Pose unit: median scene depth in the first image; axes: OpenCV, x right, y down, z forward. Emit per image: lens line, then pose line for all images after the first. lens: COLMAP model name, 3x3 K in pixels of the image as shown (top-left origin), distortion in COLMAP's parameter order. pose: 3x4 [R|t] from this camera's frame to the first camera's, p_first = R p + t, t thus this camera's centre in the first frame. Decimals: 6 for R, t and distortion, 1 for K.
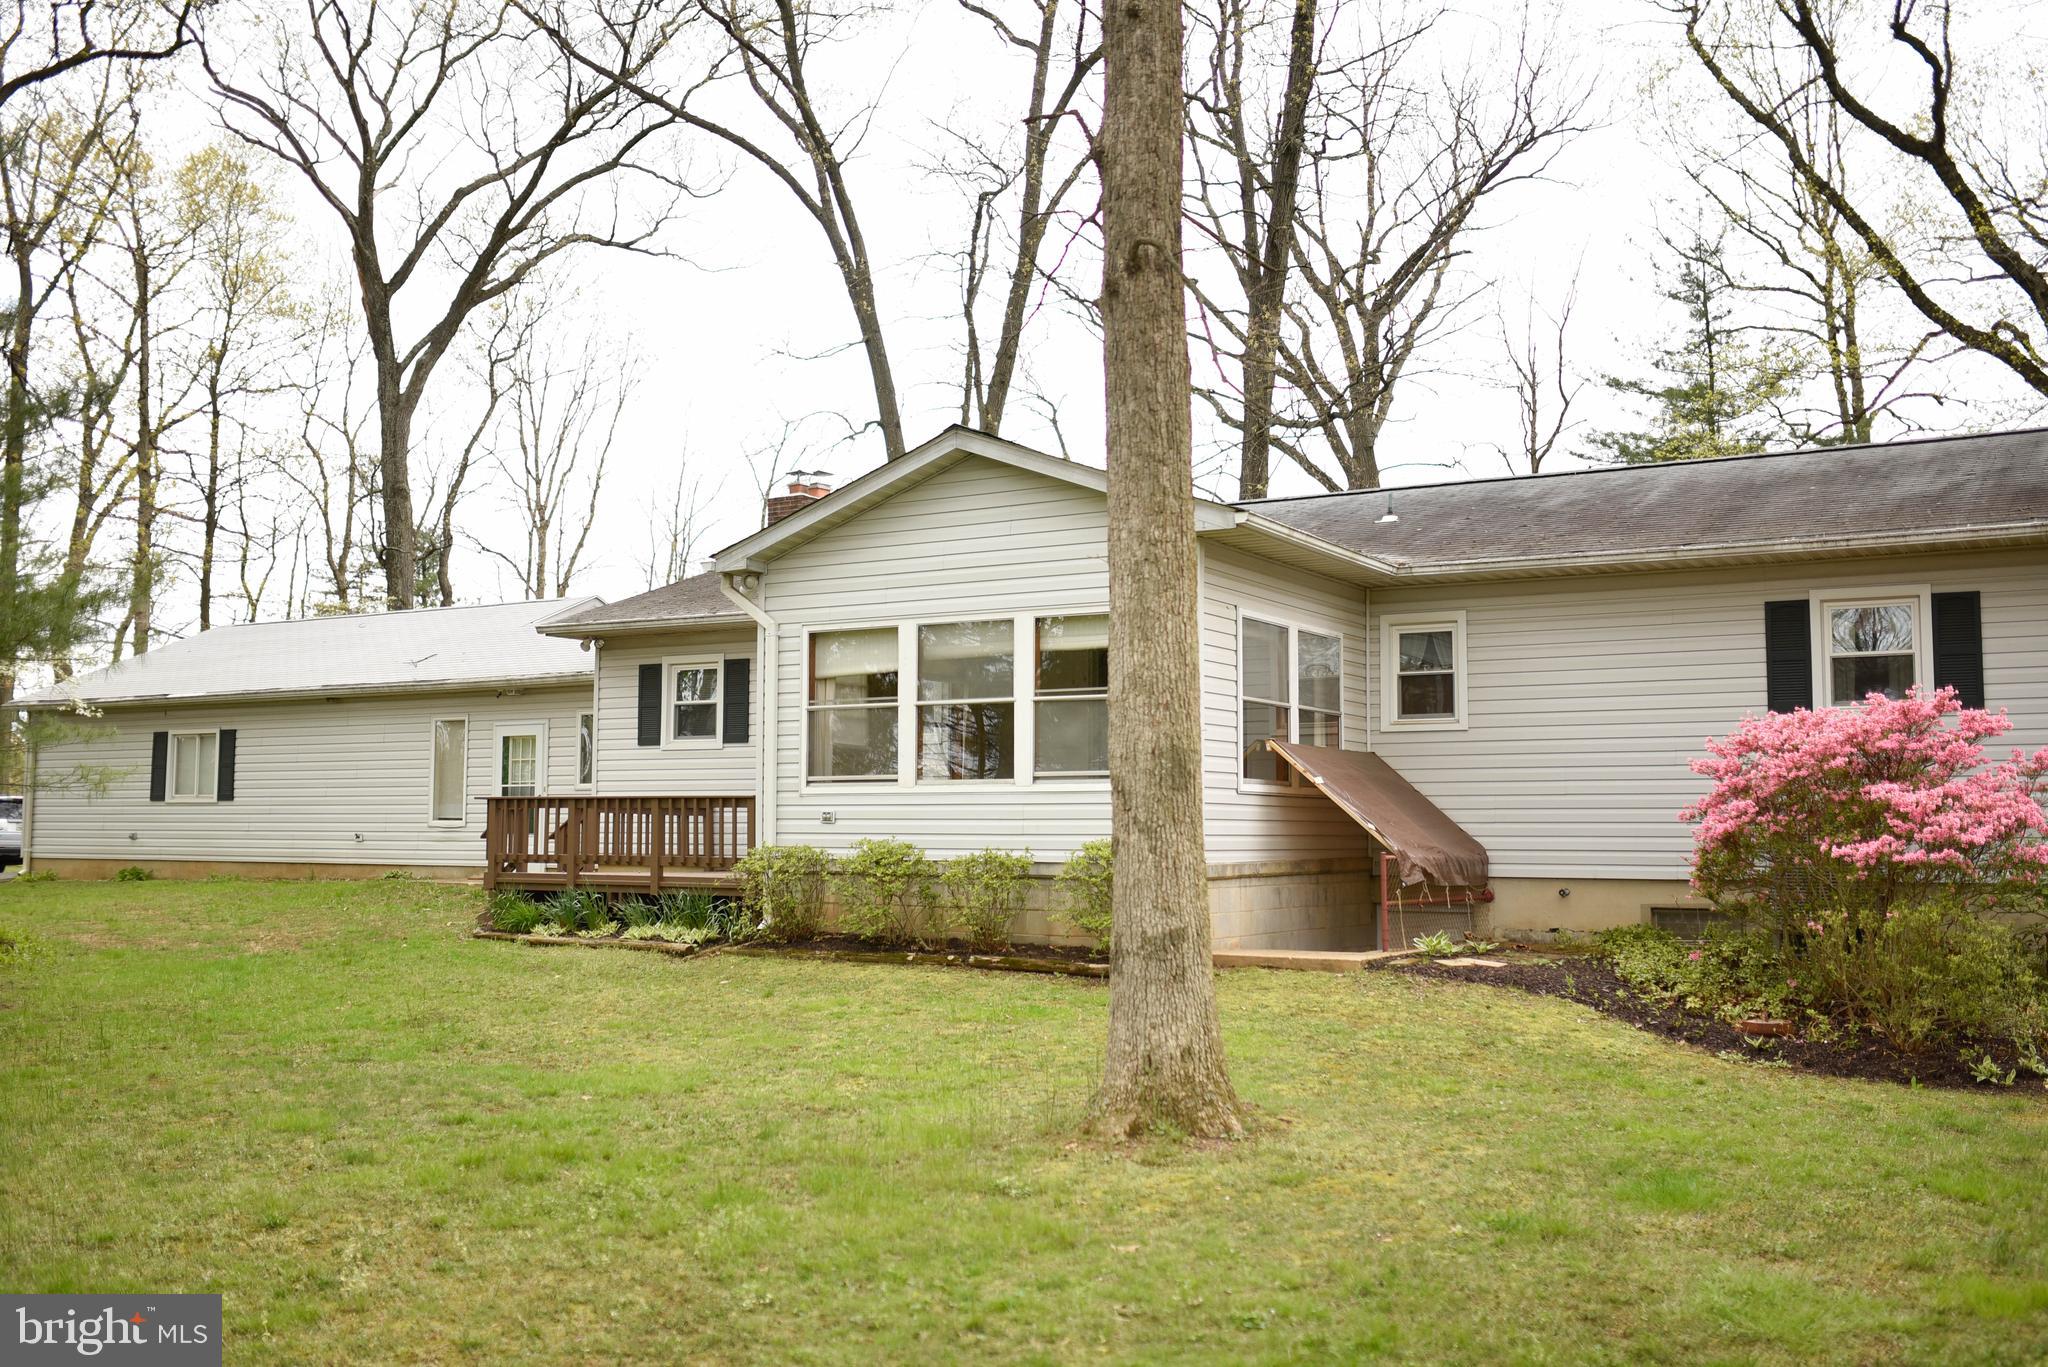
lens RADIAL K [[1916.6, 0, 981.1], [0, 1916.6, 683.1], [0, 0, 1]] dist [-0.054316, 0.080600]
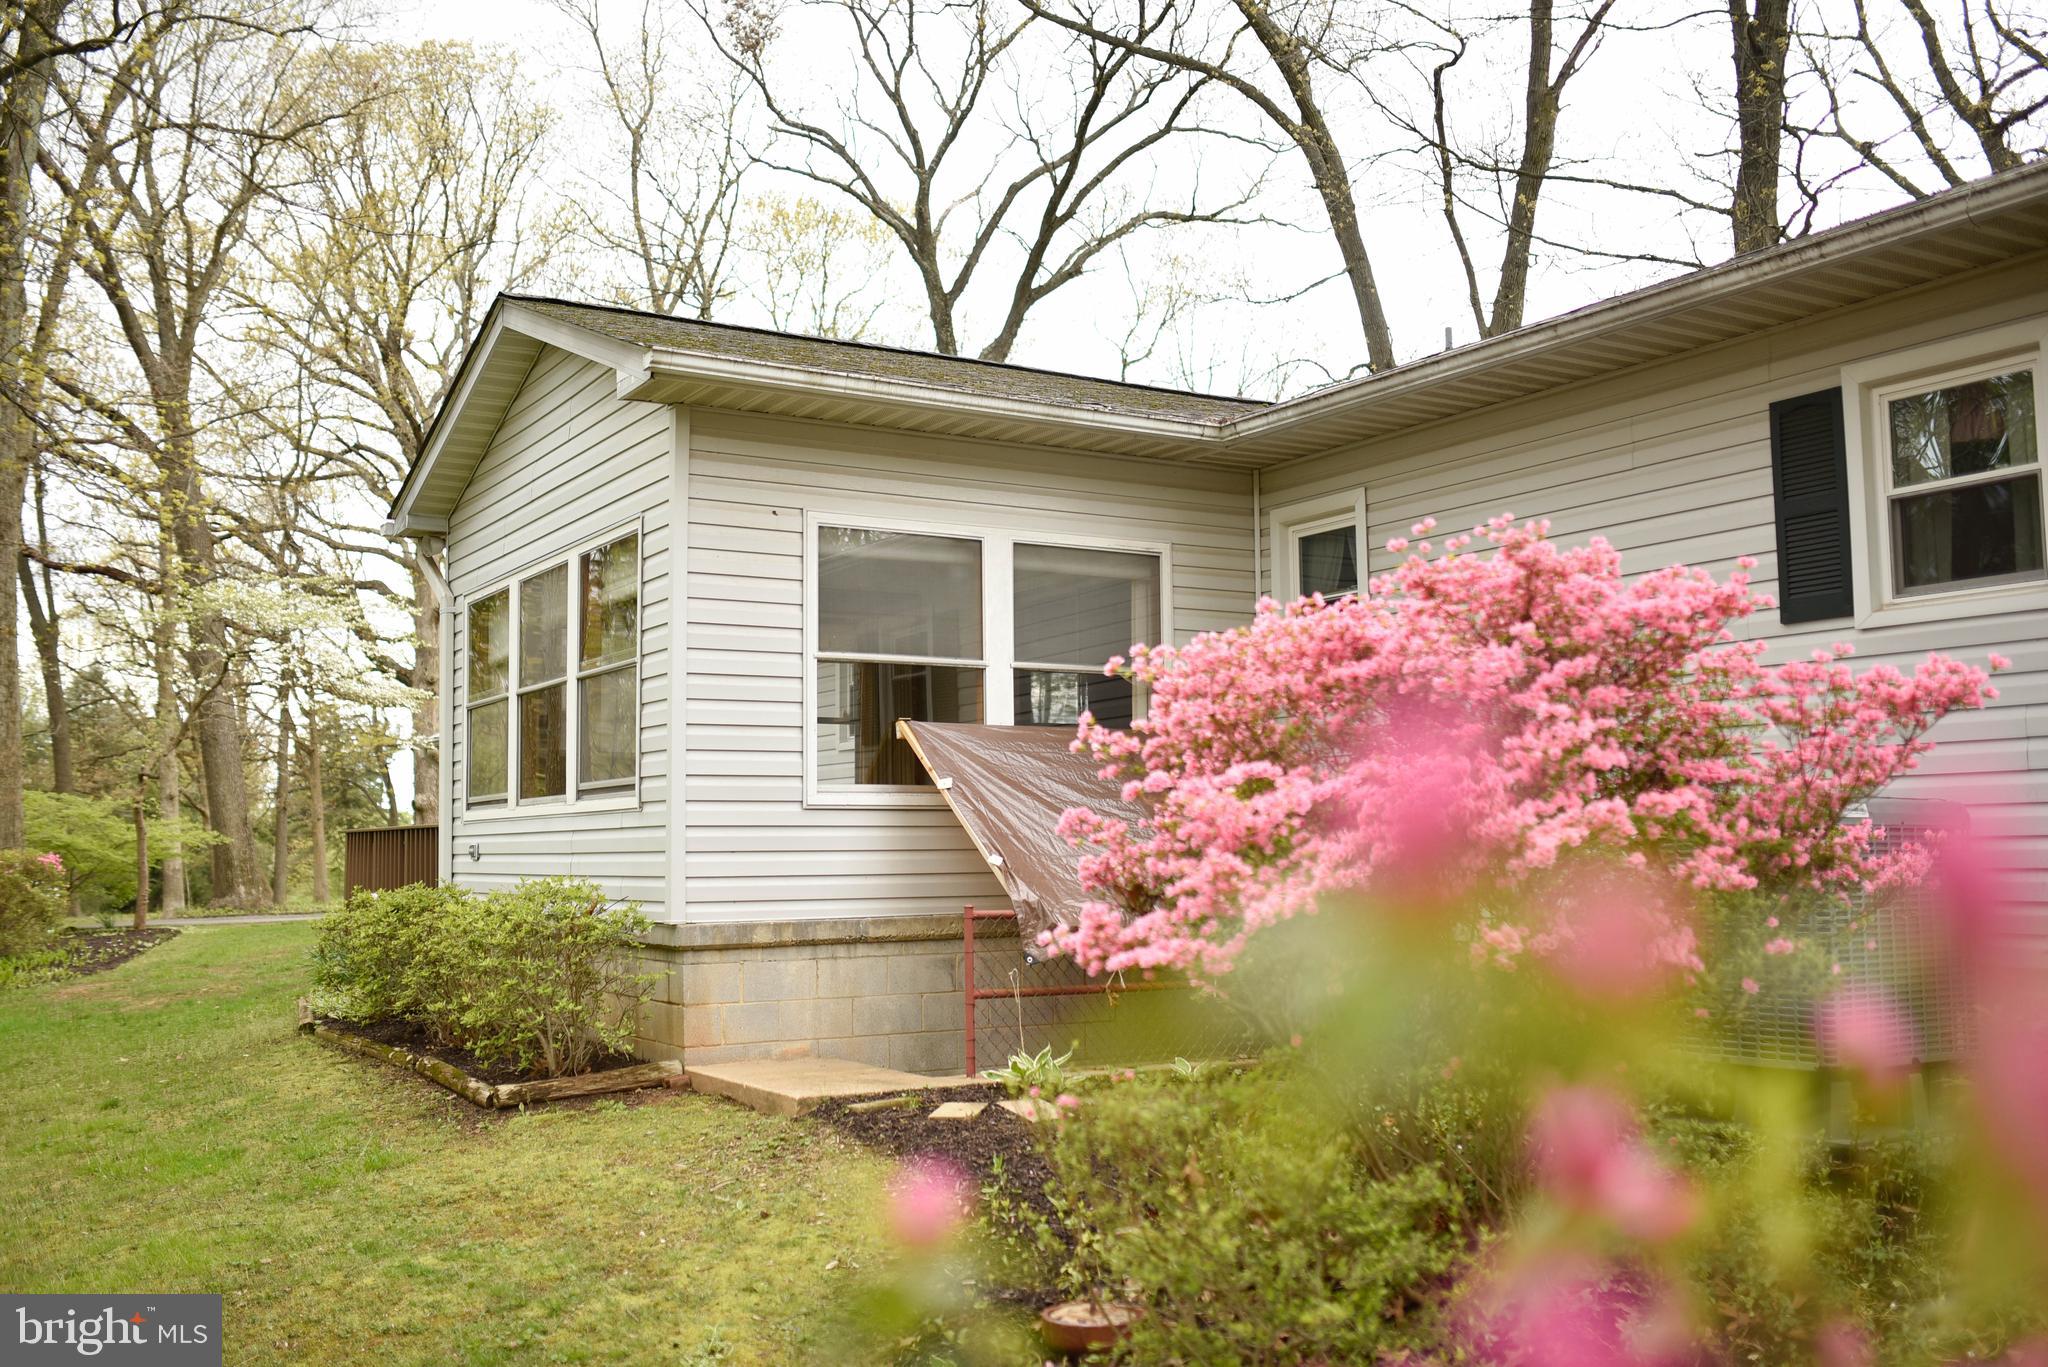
lens RADIAL K [[1916.6, 0, 981.1], [0, 1916.6, 683.1], [0, 0, 1]] dist [-0.054316, 0.080600]
pose [[0.888623, -0.054013, -0.455447, 0.169803], [0.050635, 0.998524, -0.019623, 0.011515], [0.455835, -0.005624, 0.890046, 0.170525]]
